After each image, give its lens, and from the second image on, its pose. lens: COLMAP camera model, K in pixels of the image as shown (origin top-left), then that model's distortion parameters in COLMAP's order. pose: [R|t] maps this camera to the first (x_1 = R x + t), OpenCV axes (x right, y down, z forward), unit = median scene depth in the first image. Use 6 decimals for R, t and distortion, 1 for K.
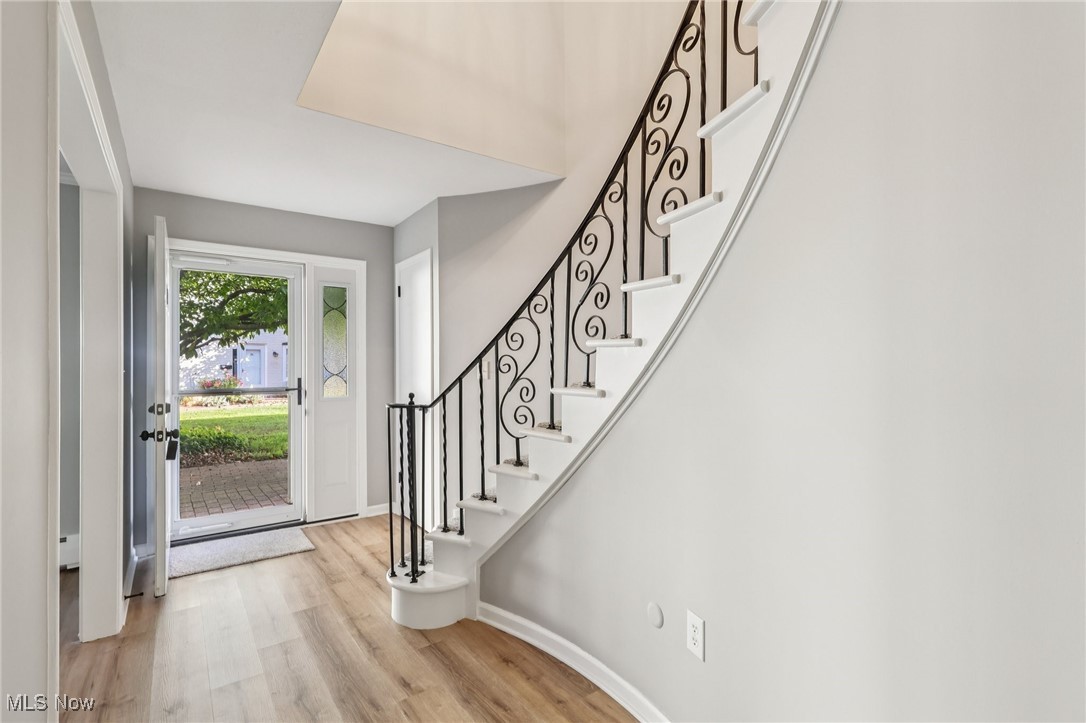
lens RADIAL K [[511.5, 0, 540.5], [0, 511.5, 366.1], [0, 0, 1]] dist [-0.003105, 0.001414]
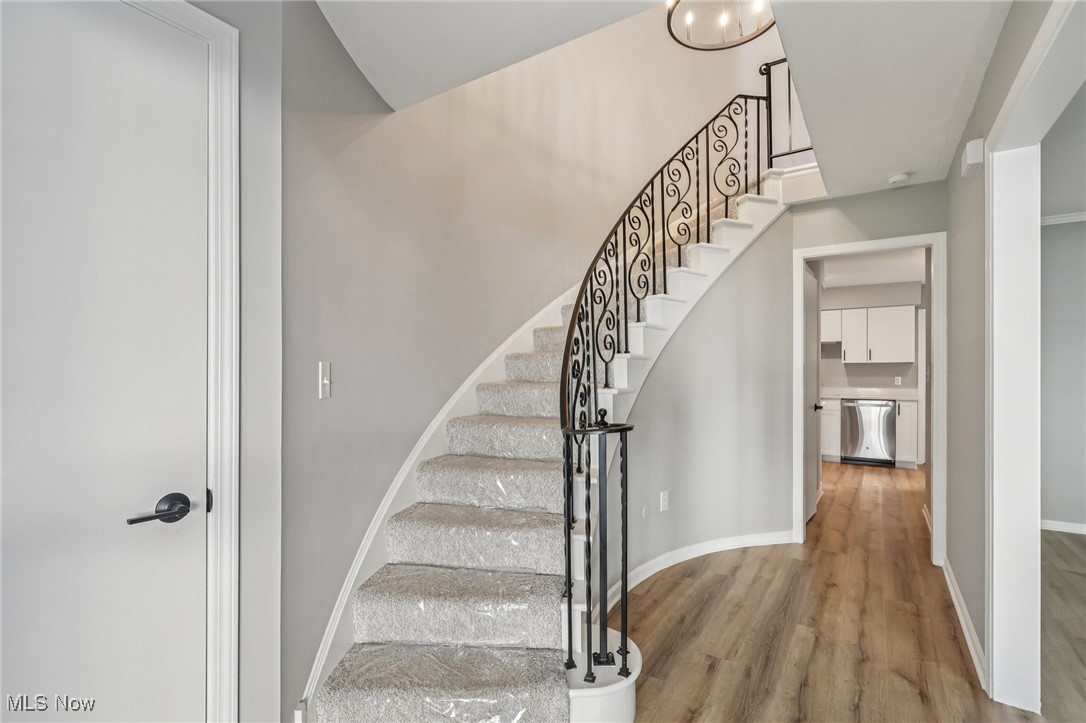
lens RADIAL K [[511.5, 0, 549.8], [0, 511.5, 366.2], [0, 0, 1]] dist [-0.003105, 0.001414]
pose [[-0.364244, 0.004887, 0.931291, -1.181170], [-0.000132, 0.999986, -0.005300, -0.006778], [-0.931303, -0.002054, -0.364239, 1.764123]]
